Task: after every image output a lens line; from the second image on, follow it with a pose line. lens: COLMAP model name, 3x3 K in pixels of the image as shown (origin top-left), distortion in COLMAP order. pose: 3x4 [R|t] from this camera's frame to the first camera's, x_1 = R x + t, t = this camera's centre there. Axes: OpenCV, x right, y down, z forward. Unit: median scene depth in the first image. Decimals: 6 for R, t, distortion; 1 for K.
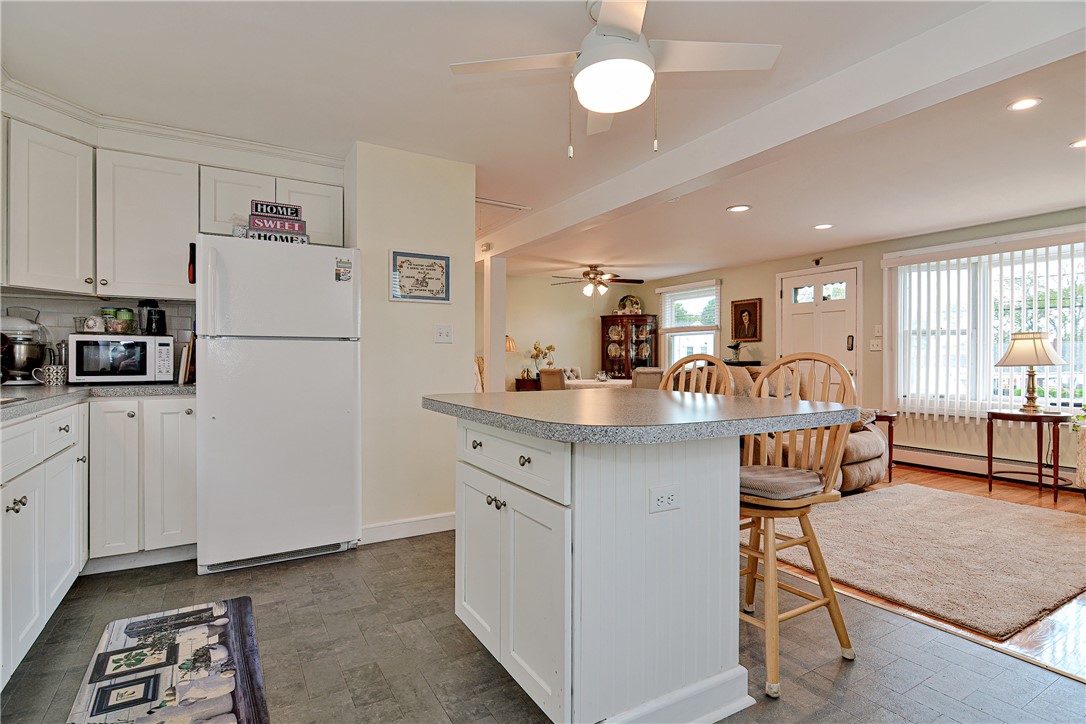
lens RADIAL K [[524.5, 0, 527.7], [0, 524.5, 365.7], [0, 0, 1]] dist [0.002107, -0.008091]
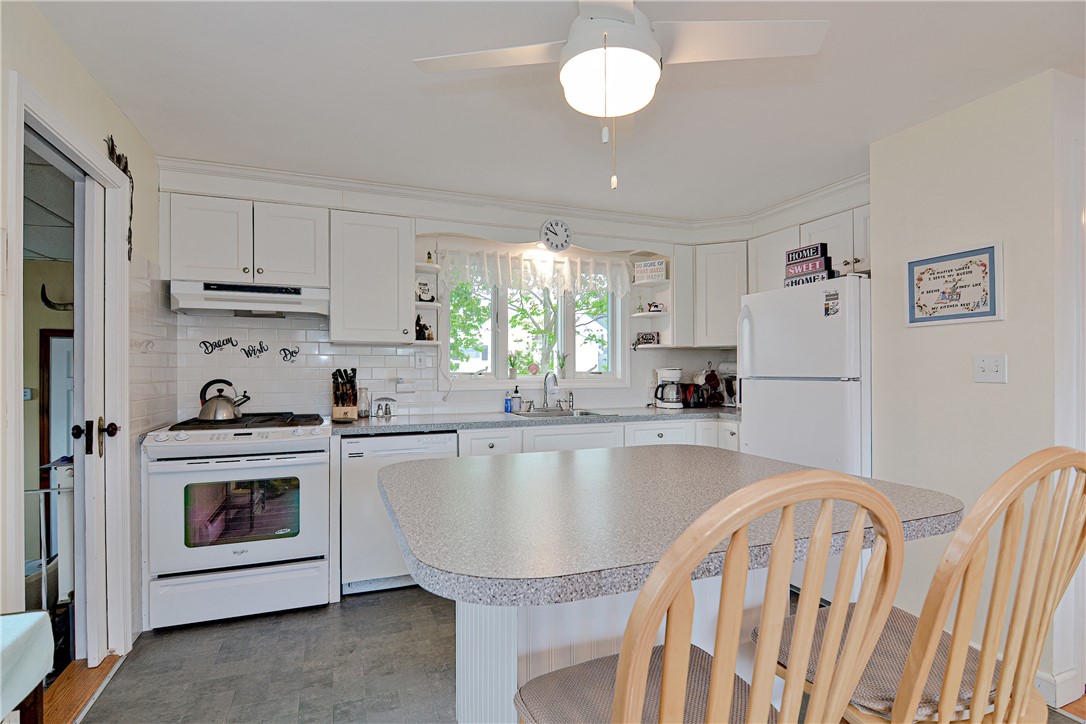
lens RADIAL K [[524.5, 0, 552.1], [0, 524.5, 372.4], [0, 0, 1]] dist [0.002107, -0.008091]
pose [[-0.119016, 0.003669, -0.992886, 0.426793], [-0.009137, 0.999947, 0.004790, -0.043818], [0.992850, 0.009642, -0.118976, 0.442283]]
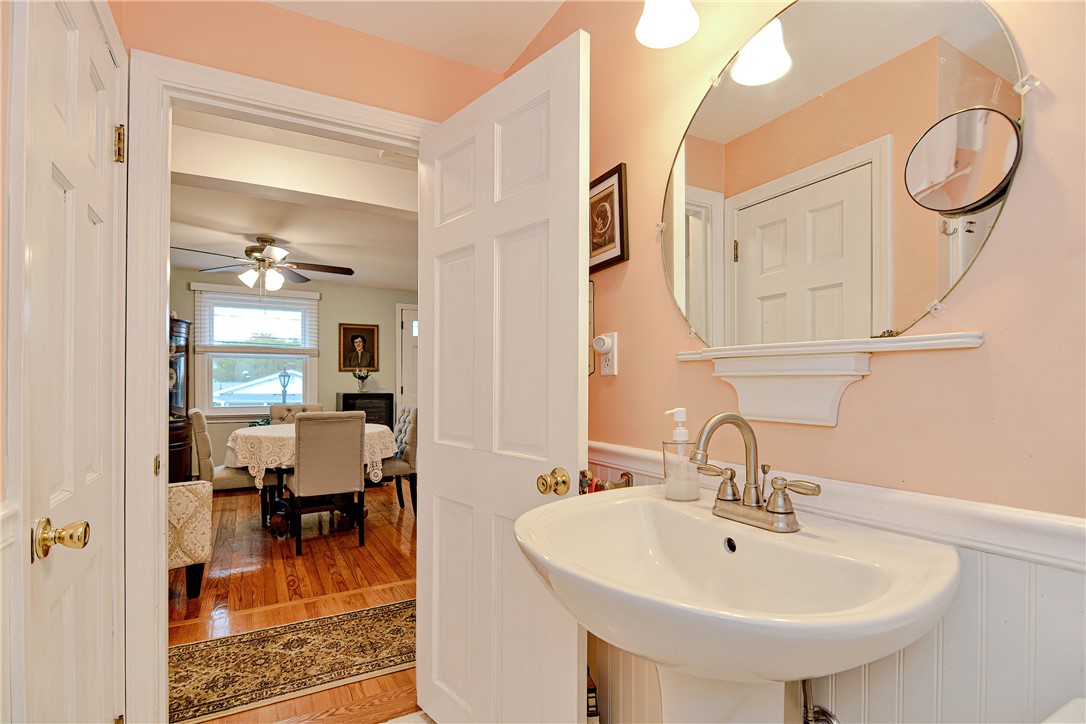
lens RADIAL K [[524.5, 0, 556.2], [0, 524.5, 379.6], [0, 0, 1]] dist [0.002107, -0.008091]
pose [[-0.030604, 0.007670, 0.999502, -0.848438], [0.013741, 0.999879, -0.007252, -0.034655], [-0.999437, 0.013512, -0.030706, 1.192819]]
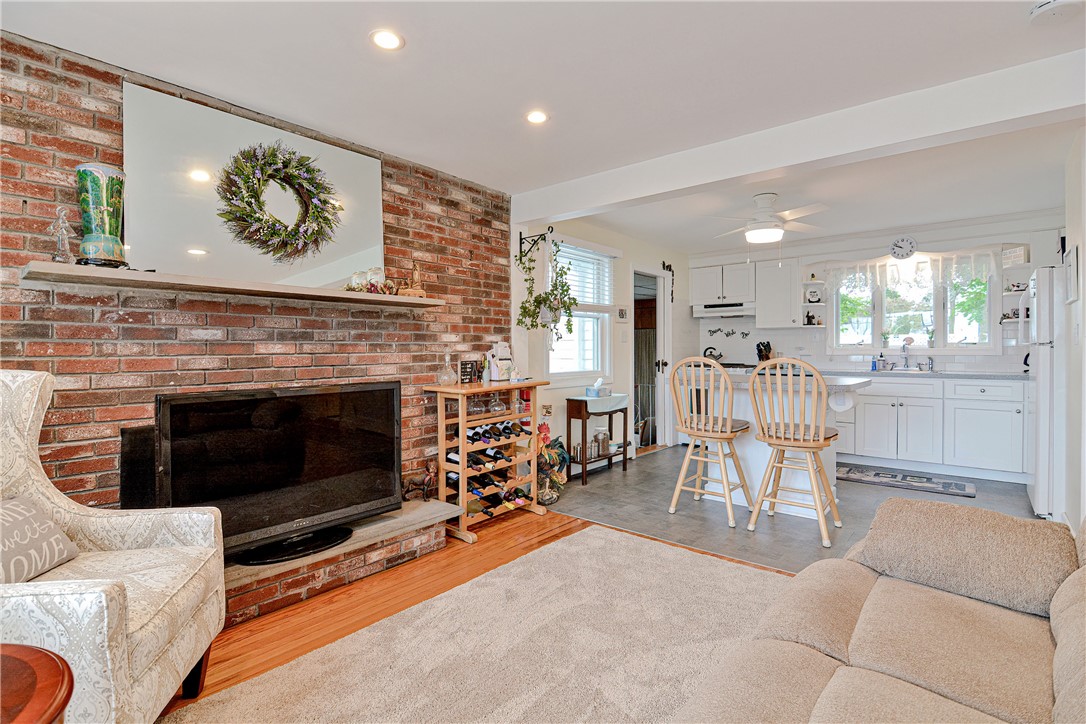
lens RADIAL K [[524.5, 0, 542.7], [0, 524.5, 352.8], [0, 0, 1]] dist [0.002107, -0.008091]
pose [[-0.937319, 0.001804, -0.348467, 0.813224], [-0.004067, 0.999862, 0.016115, -0.032934], [0.348448, 0.016522, -0.937182, 1.234886]]
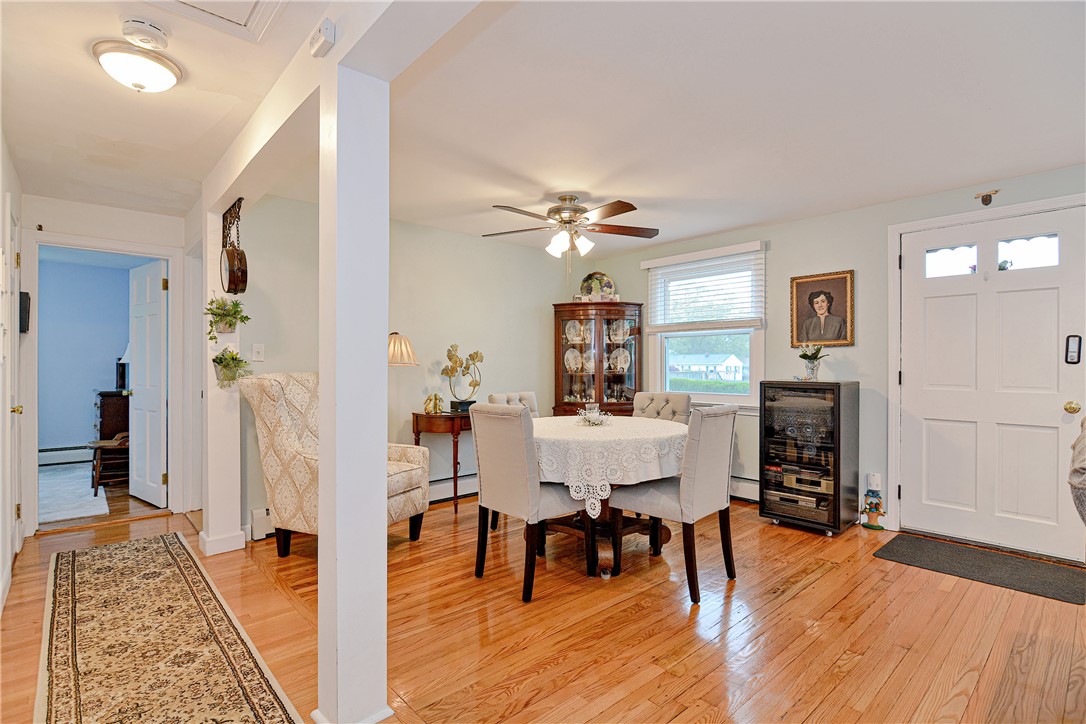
lens RADIAL K [[524.5, 0, 537.3], [0, 524.5, 366.7], [0, 0, 1]] dist [0.002107, -0.008091]
pose [[0.975010, -0.002032, 0.222151, -0.027334], [0.004263, 0.999945, -0.009563, -0.034763], [-0.222119, 0.010271, 0.974965, 0.878670]]
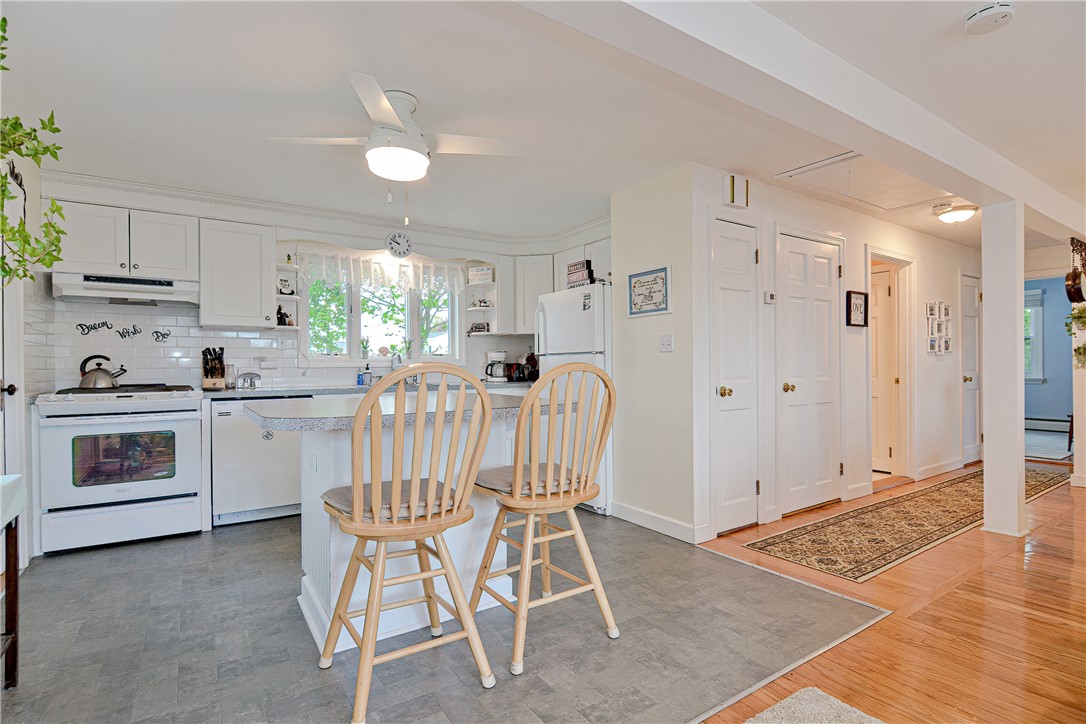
lens RADIAL K [[524.5, 0, 559.7], [0, 524.5, 366.8], [0, 0, 1]] dist [0.002107, -0.008091]
pose [[0.091968, -0.002591, -0.995759, 0.669271], [-0.003731, 0.999989, -0.002947, -0.010022], [0.995755, 0.003986, 0.091957, 0.566931]]
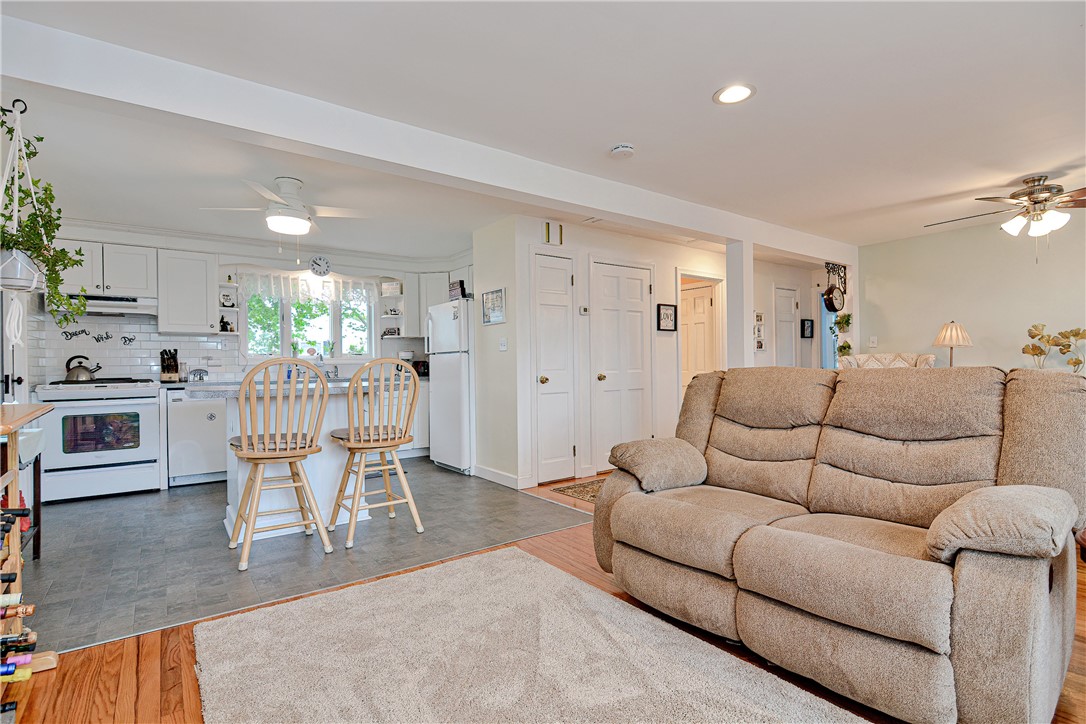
lens RADIAL K [[524.5, 0, 537.9], [0, 524.5, 367.3], [0, 0, 1]] dist [0.002107, -0.008091]
pose [[0.106976, 0.000975, -0.994261, 0.998135], [0.000141, 0.999999, 0.000996, -0.002464], [0.994262, -0.000247, 0.106976, 0.769250]]
